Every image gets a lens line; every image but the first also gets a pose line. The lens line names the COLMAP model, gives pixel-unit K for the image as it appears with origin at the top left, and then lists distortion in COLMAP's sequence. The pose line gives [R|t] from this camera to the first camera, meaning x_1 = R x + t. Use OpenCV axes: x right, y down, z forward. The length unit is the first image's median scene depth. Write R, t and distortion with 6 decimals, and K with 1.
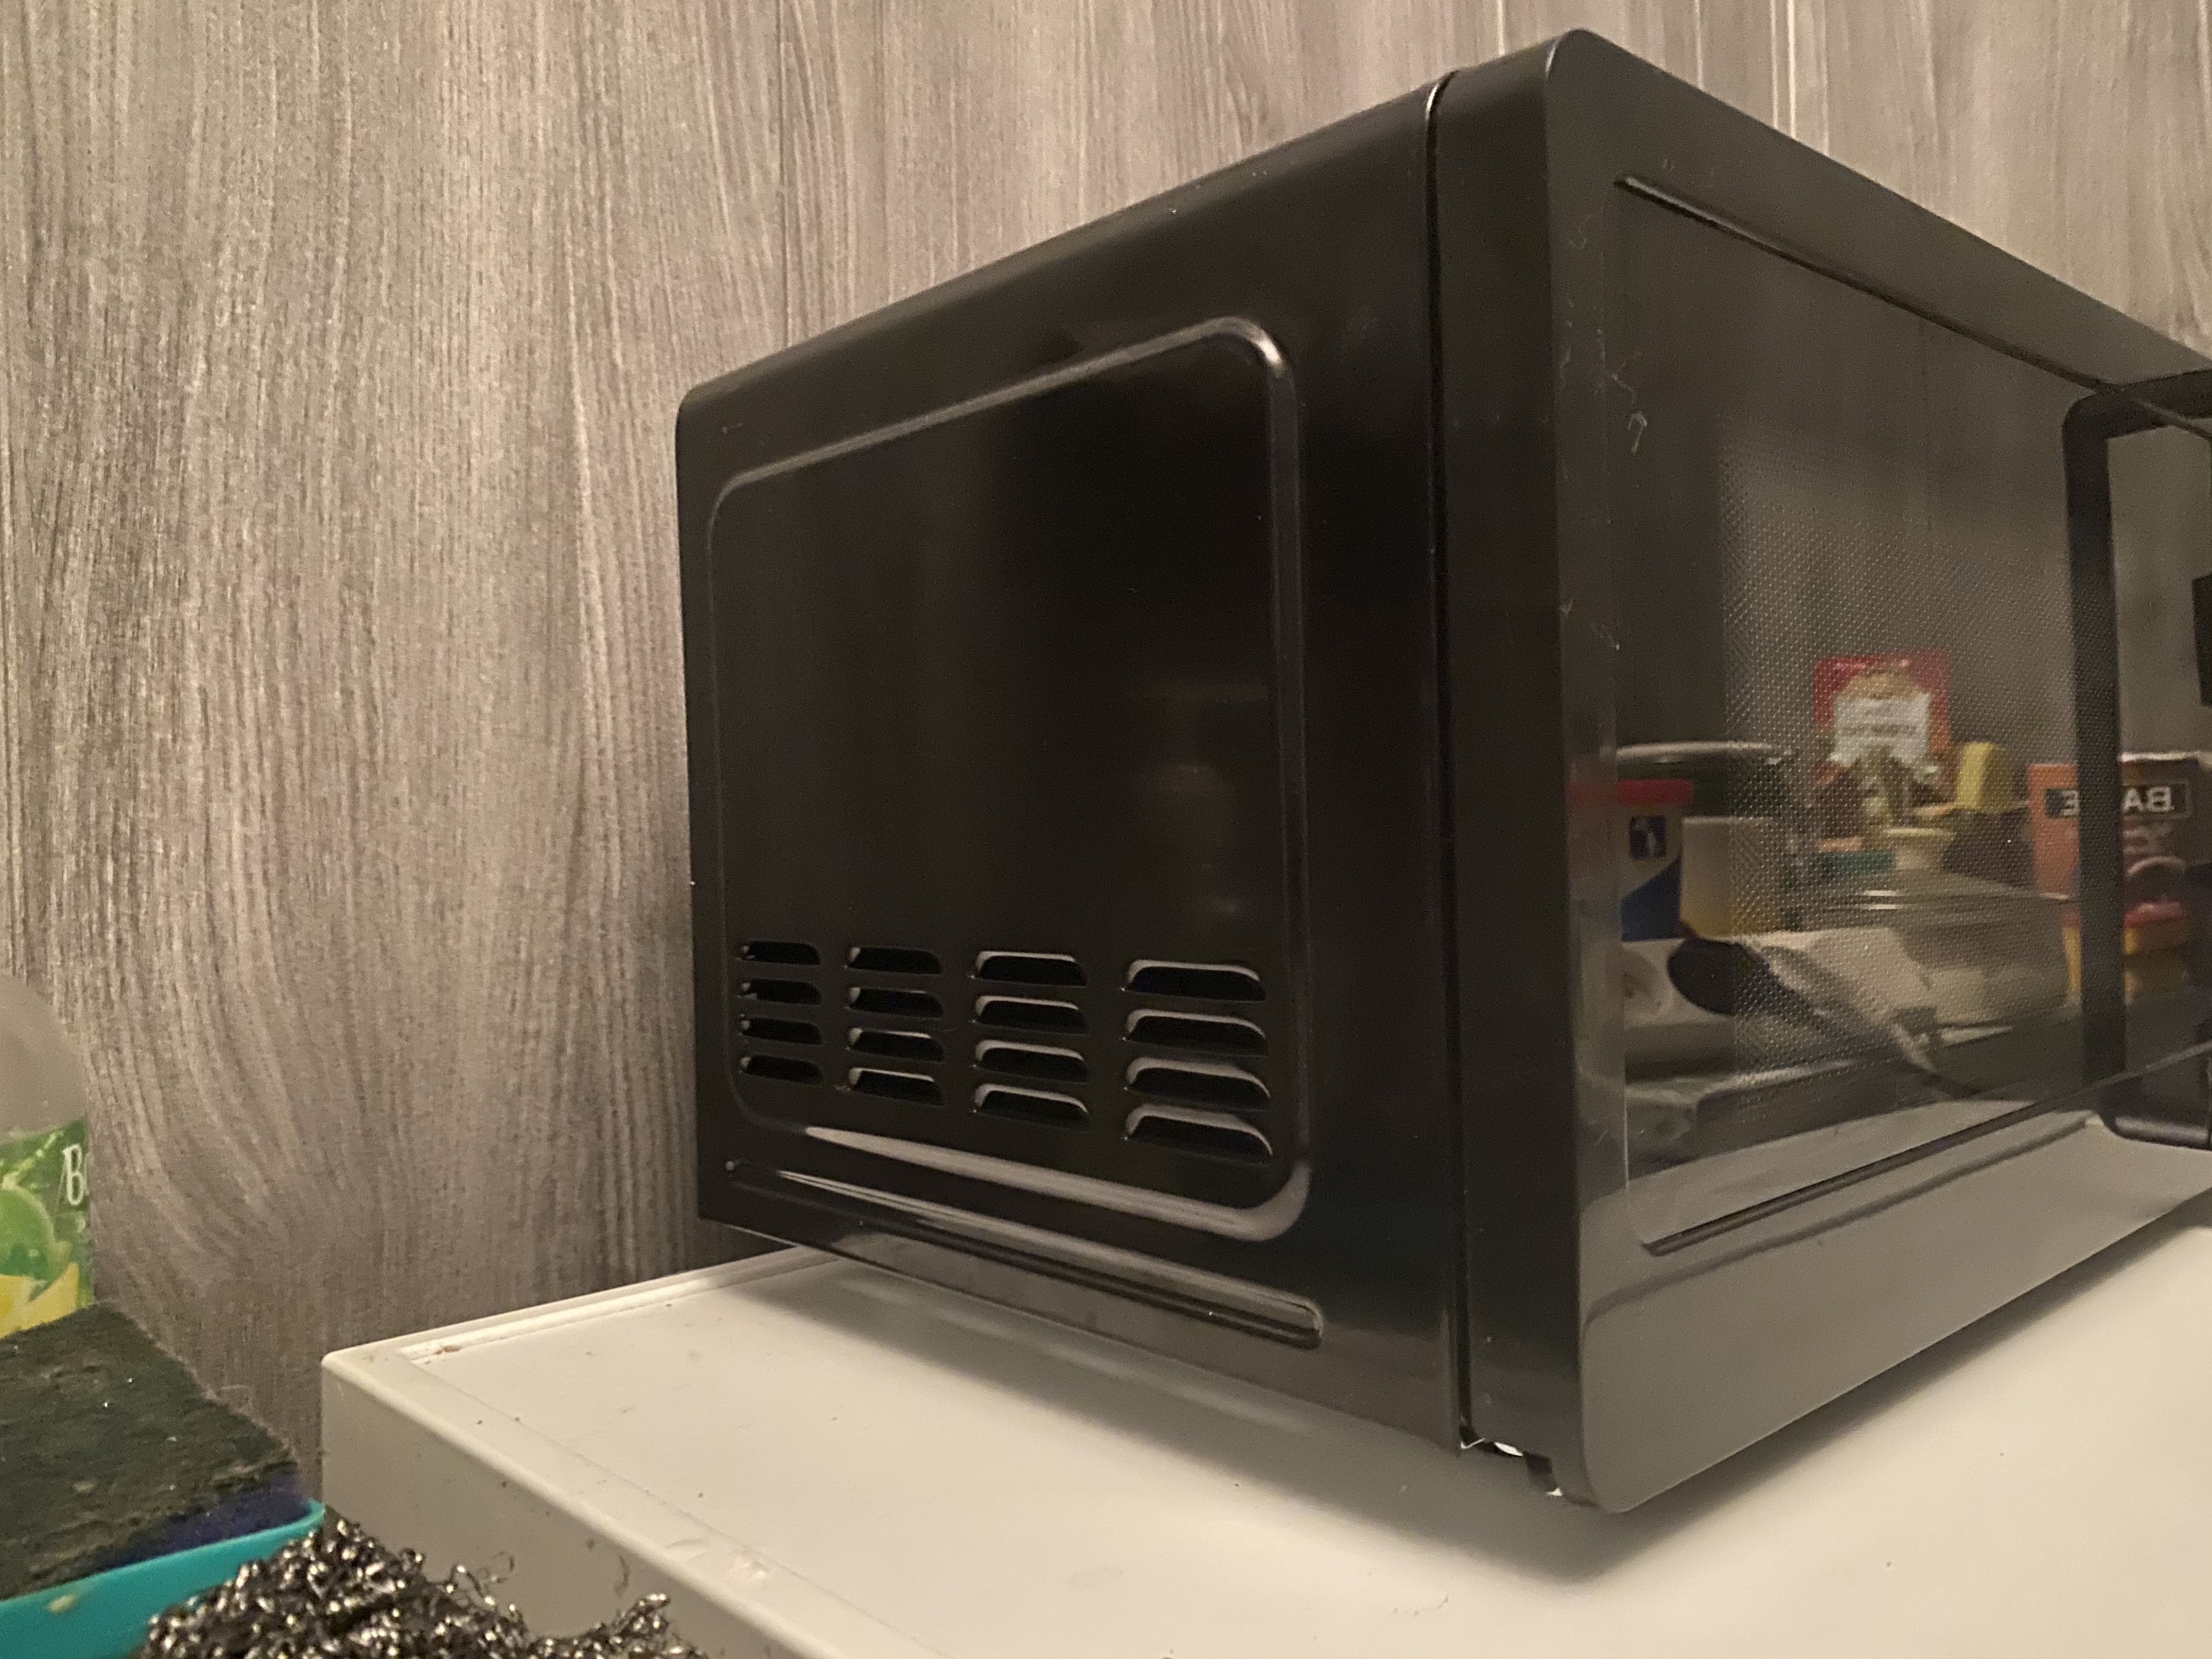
lens RADIAL K [[1719.1, 0, 1092.2], [0, 1719.1, 832.6], [0, 0, 1]] dist [0.021390, -0.017053]
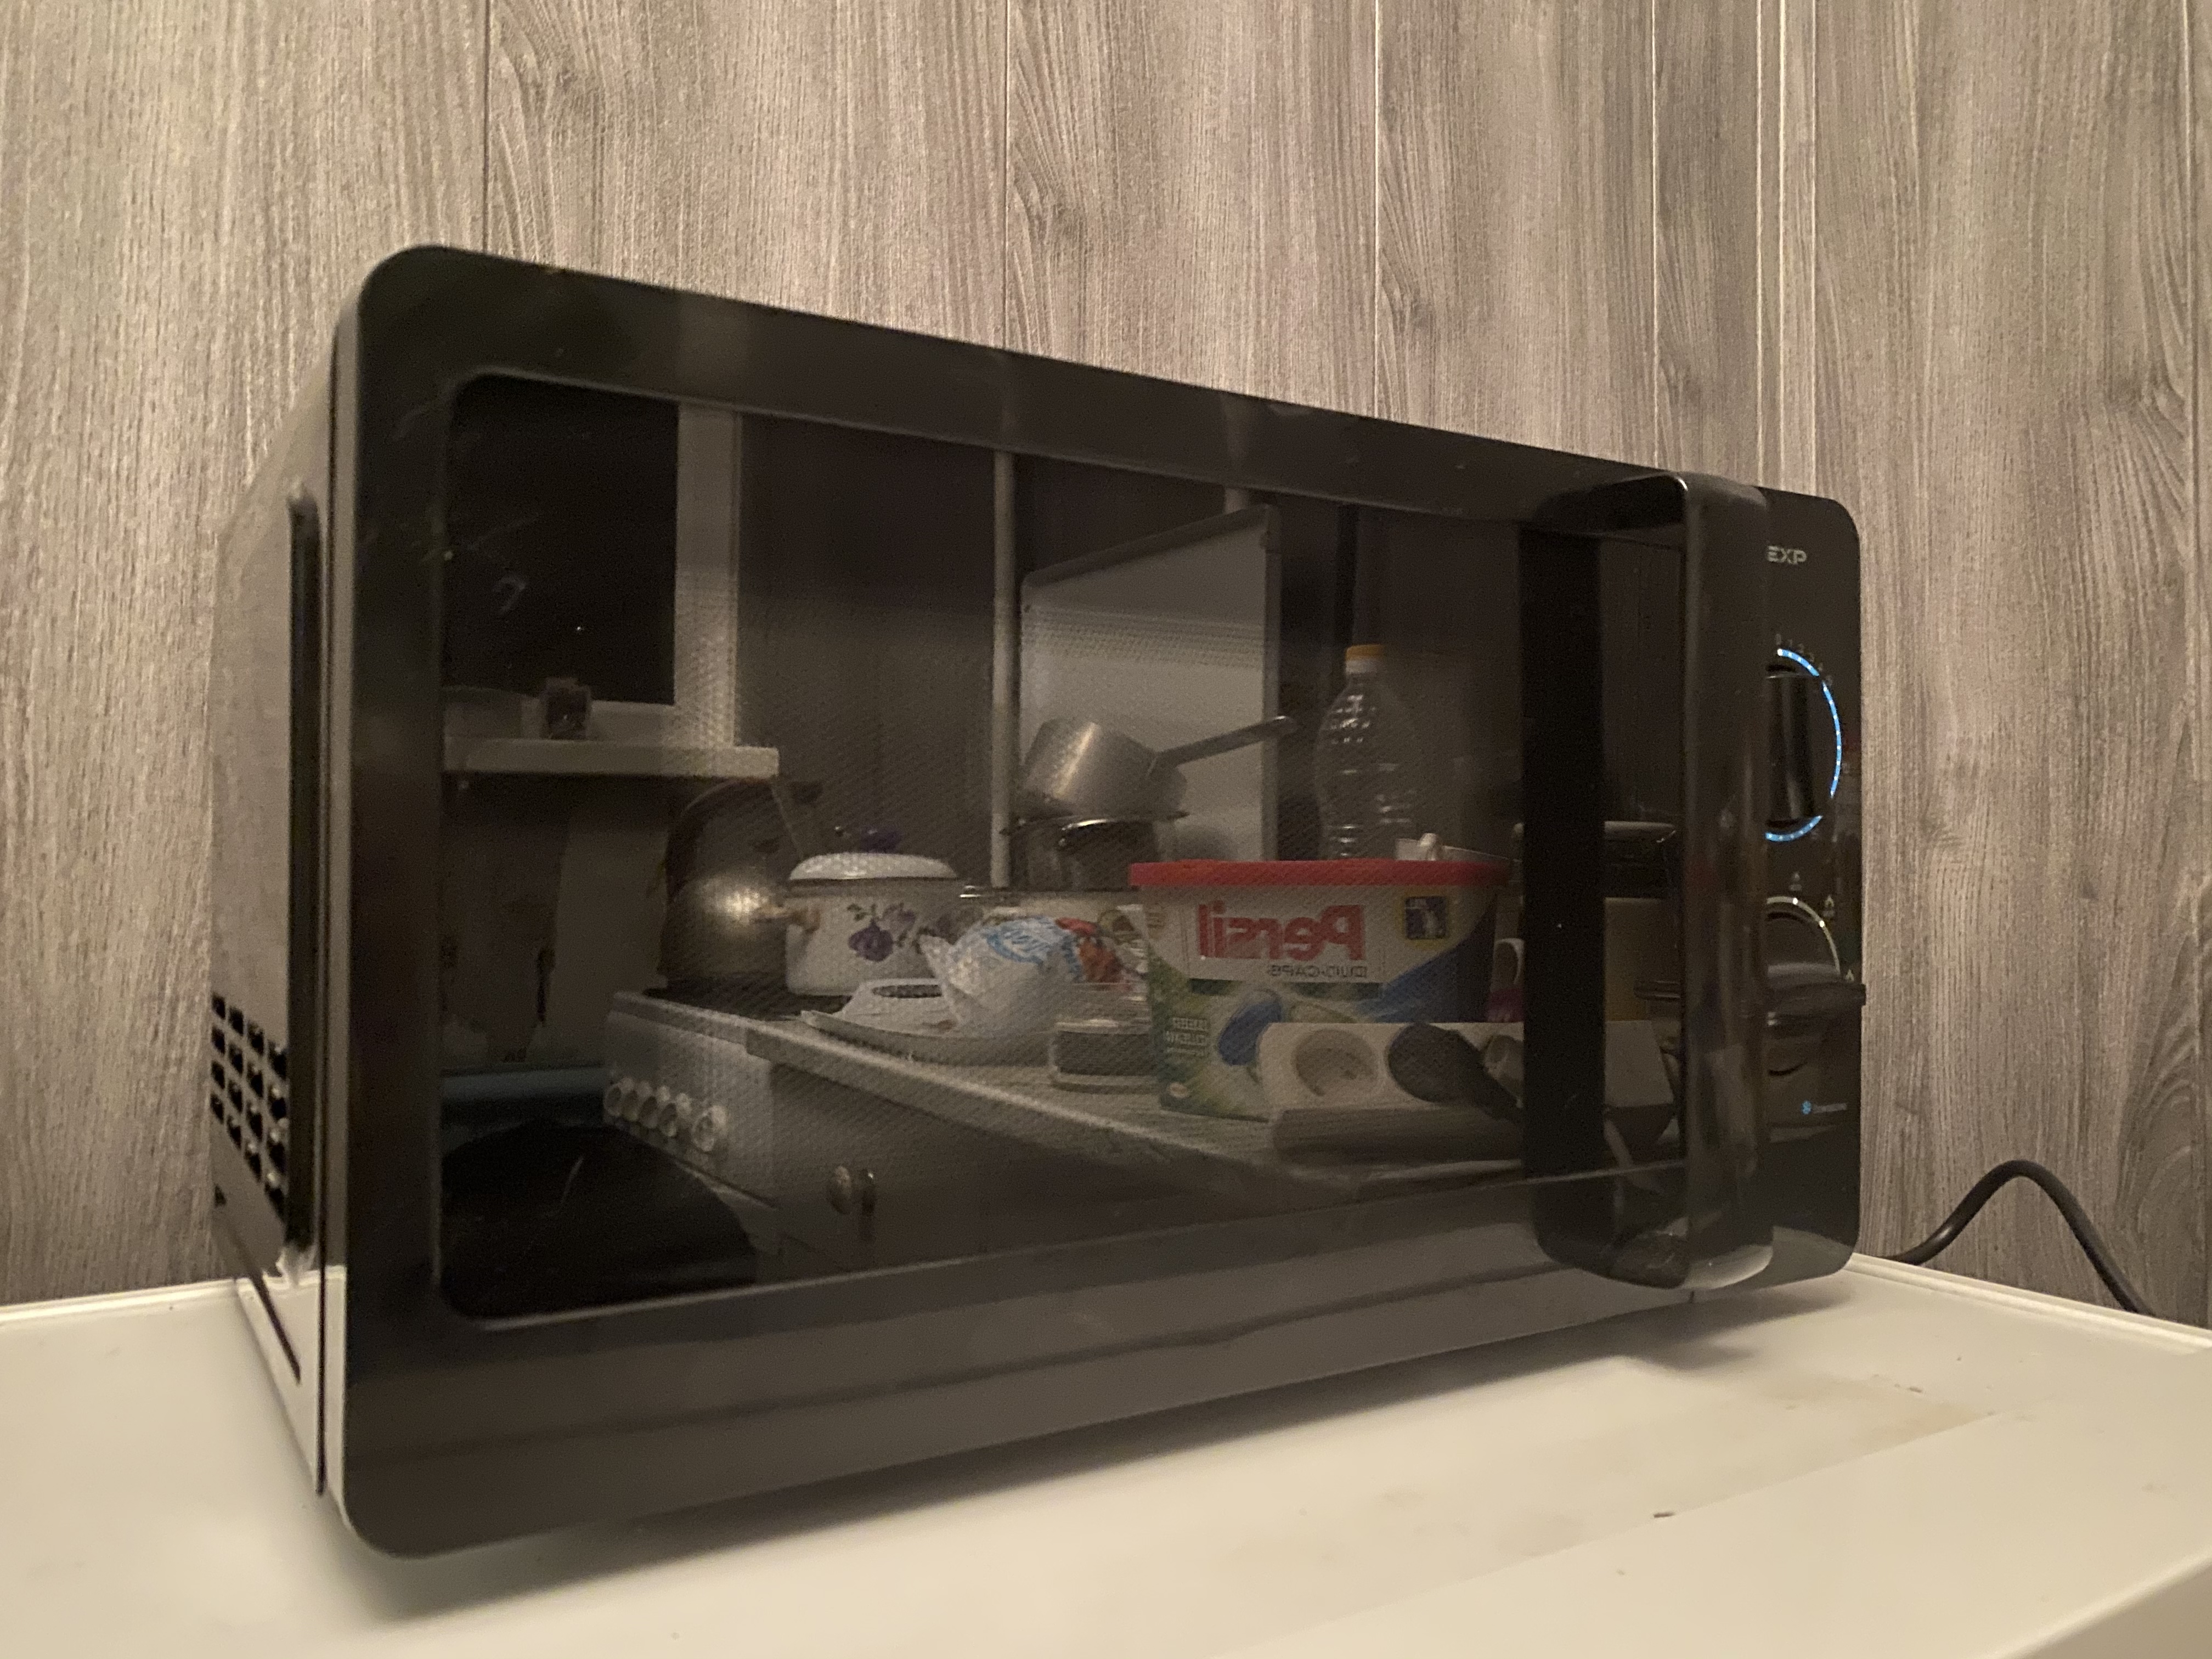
lens RADIAL K [[1719.1, 0, 1100.6], [0, 1719.1, 839.1], [0, 0, 1]] dist [0.021390, -0.017053]
pose [[0.982607, 0.031407, -0.183021, 0.498234], [-0.034183, 0.999343, -0.012033, -0.039196], [0.182523, 0.018080, 0.983035, -0.020871]]
